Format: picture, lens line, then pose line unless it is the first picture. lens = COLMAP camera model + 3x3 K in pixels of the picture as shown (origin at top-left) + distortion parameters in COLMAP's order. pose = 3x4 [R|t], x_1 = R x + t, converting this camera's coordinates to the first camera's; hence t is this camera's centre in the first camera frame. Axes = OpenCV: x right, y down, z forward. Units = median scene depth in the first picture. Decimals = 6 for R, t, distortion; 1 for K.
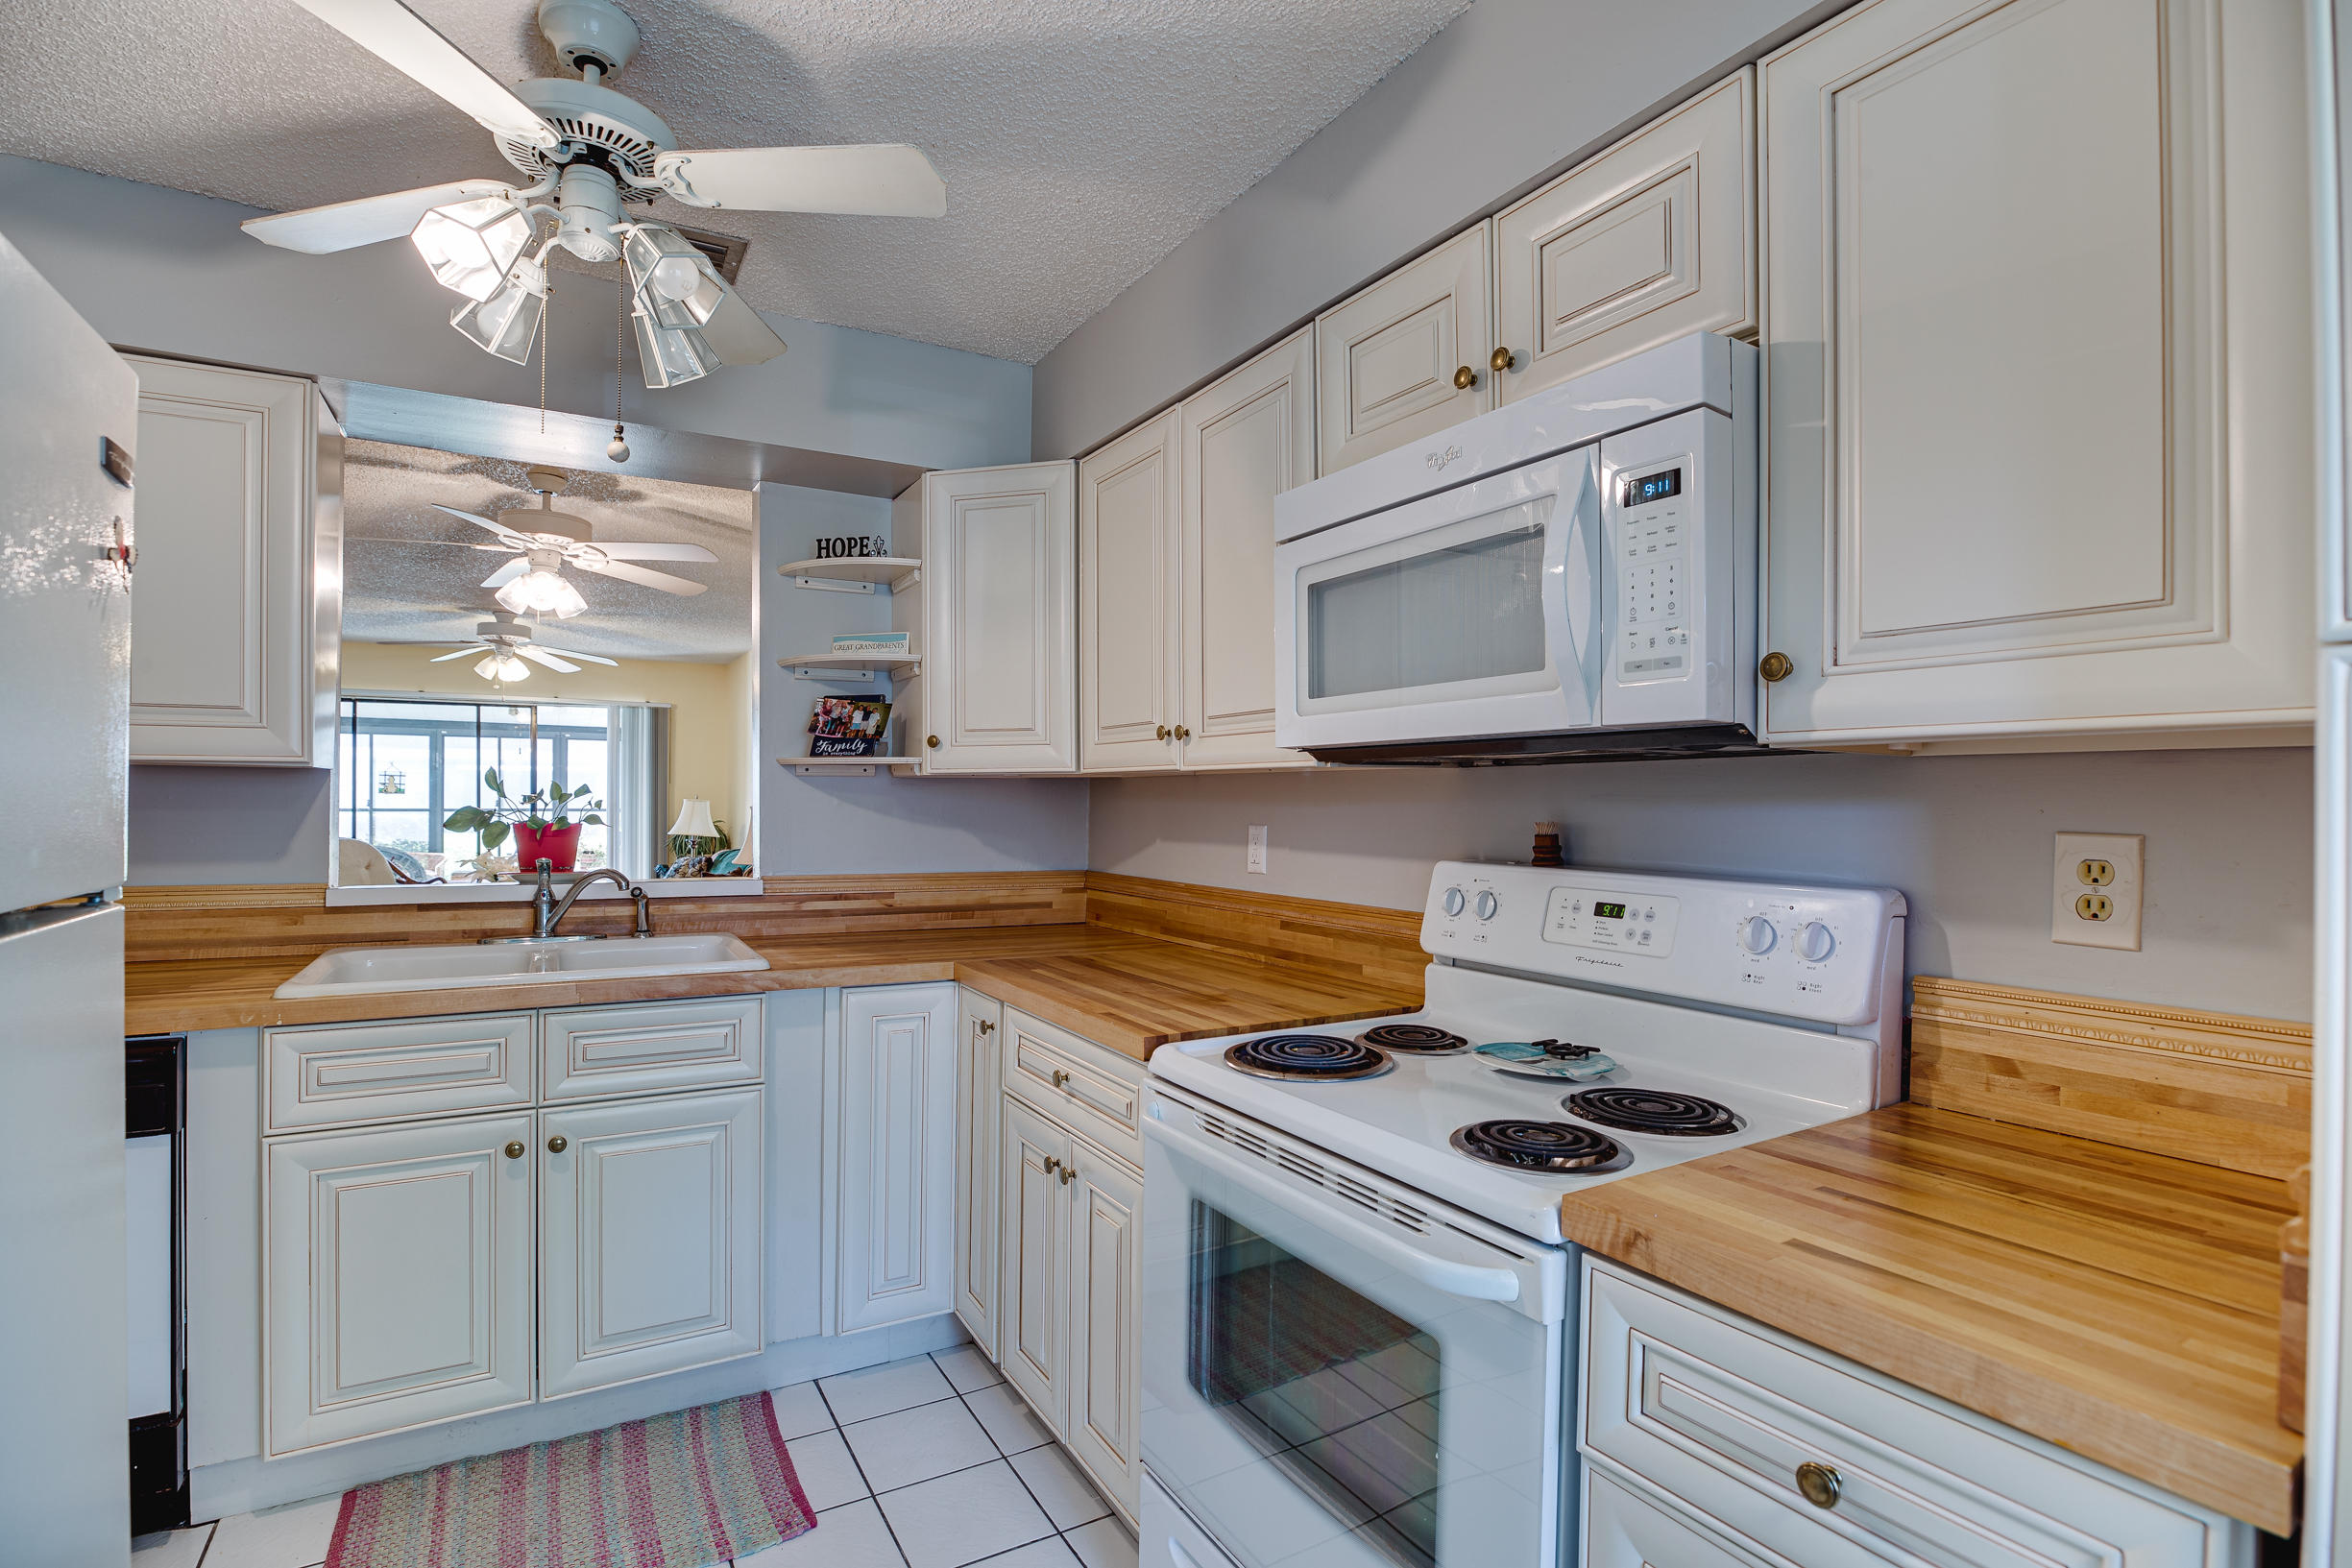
lens RADIAL K [[1096.7, 0, 1186.2], [0, 1096.7, 789.1], [0, 0, 1]] dist [-0.033868, 0.007362]
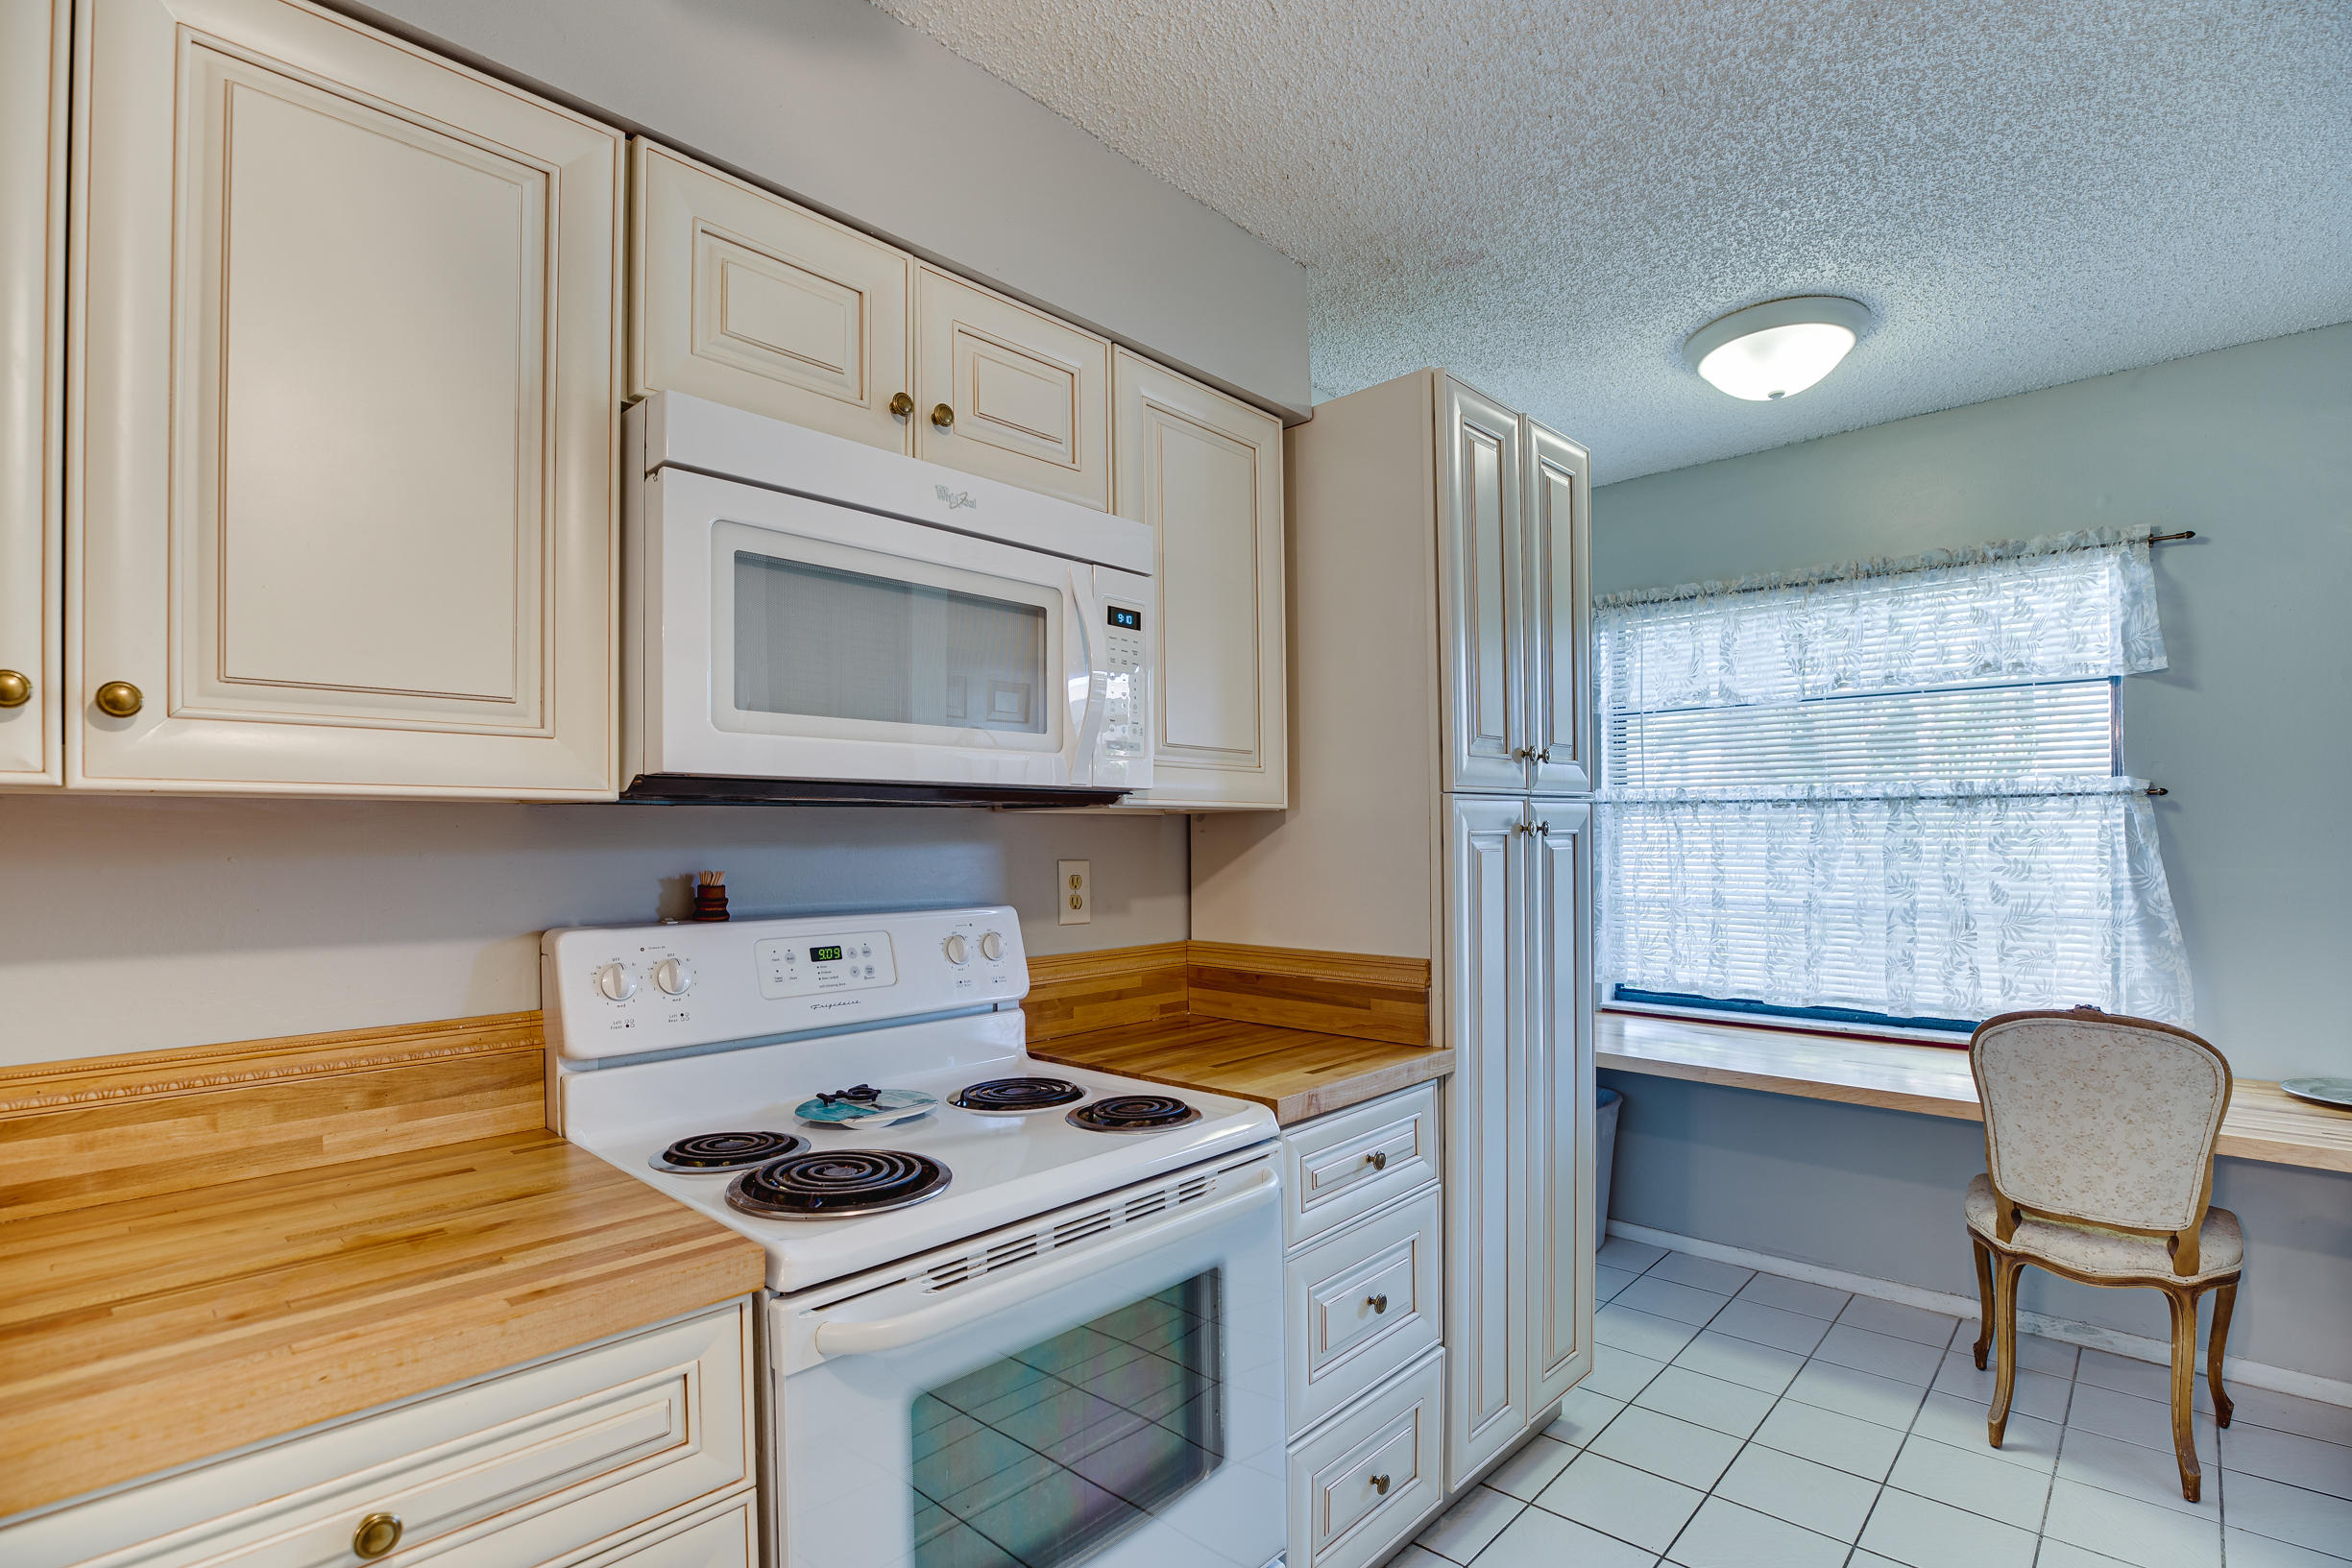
lens RADIAL K [[1118.9, 0, 1181.5], [0, 1118.9, 838.4], [0, 0, 1]] dist [-0.038390, -0.000128]
pose [[-0.274555, -0.005531, 0.961556, -0.720380], [-0.004455, 0.999980, 0.004480, -0.002724], [-0.961561, -0.003053, -0.274574, 0.992623]]
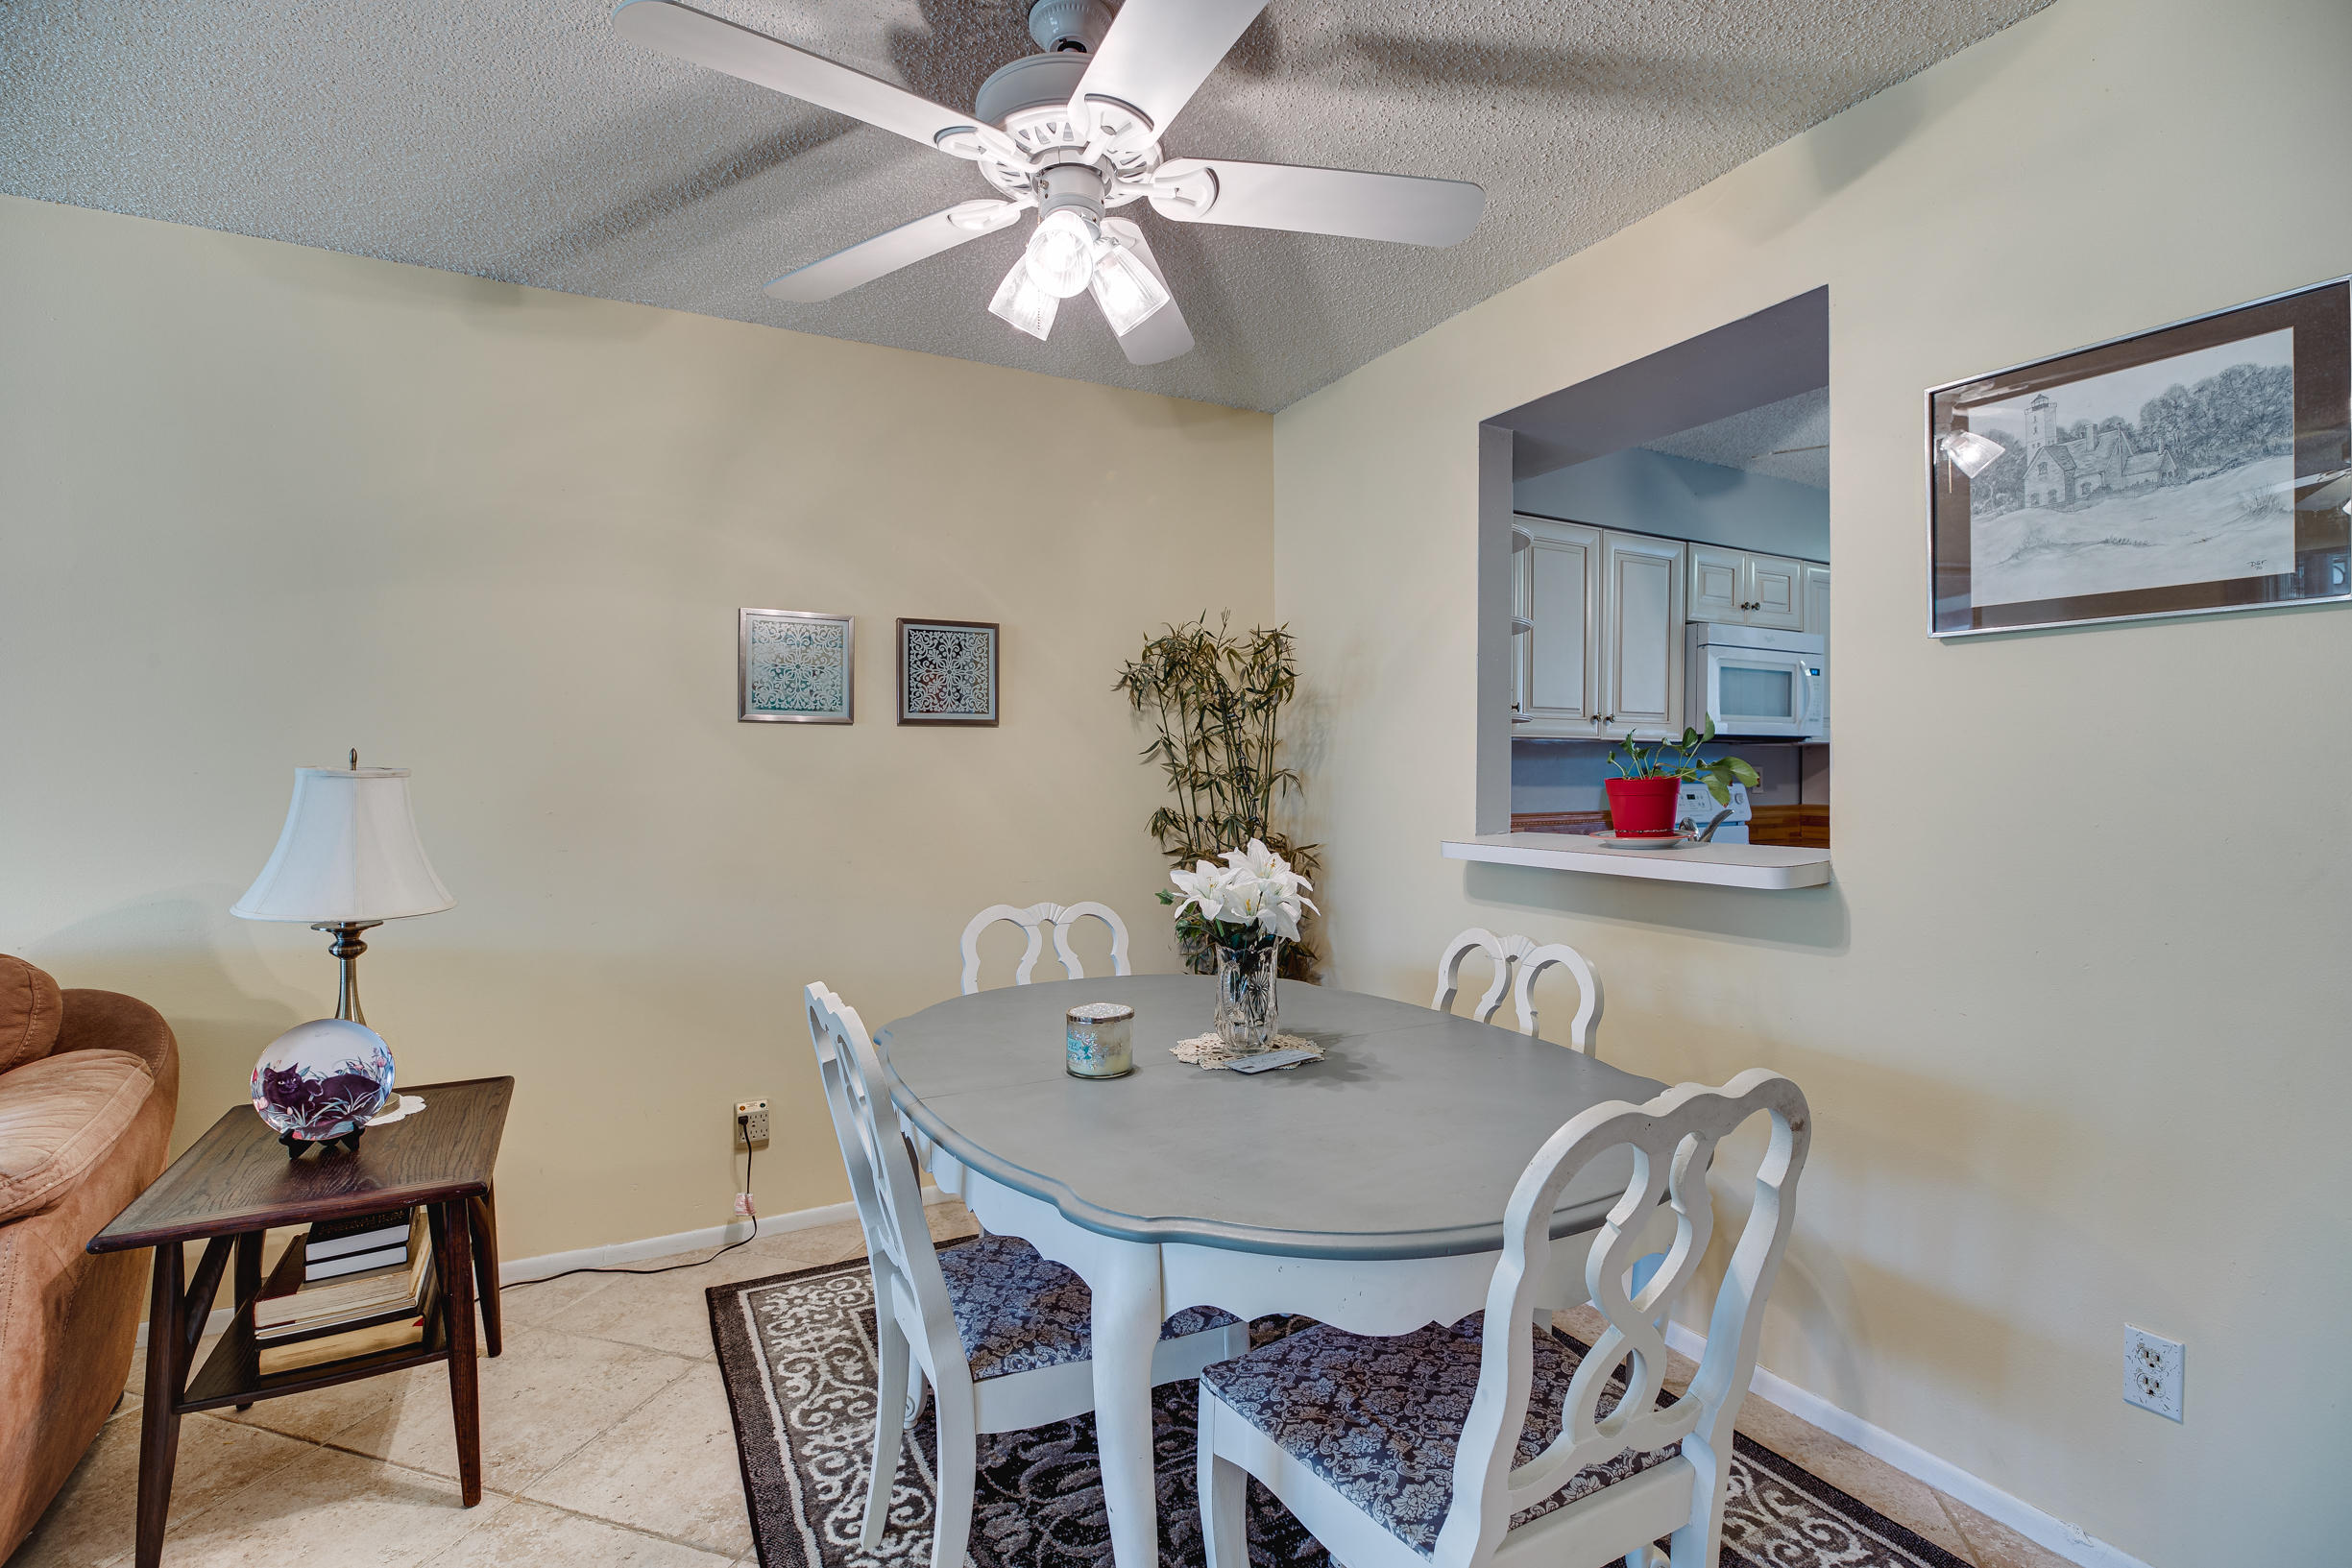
lens RADIAL K [[1067.7, 0, 1176.0], [0, 1067.7, 784.0], [0, 0, 1]] dist [-0.024646, 0.001477]
pose [[0.052820, -0.024095, 0.998313, -2.359373], [-0.009121, 0.999656, 0.024610, 0.022133], [-0.998562, -0.010406, 0.052582, 2.165868]]
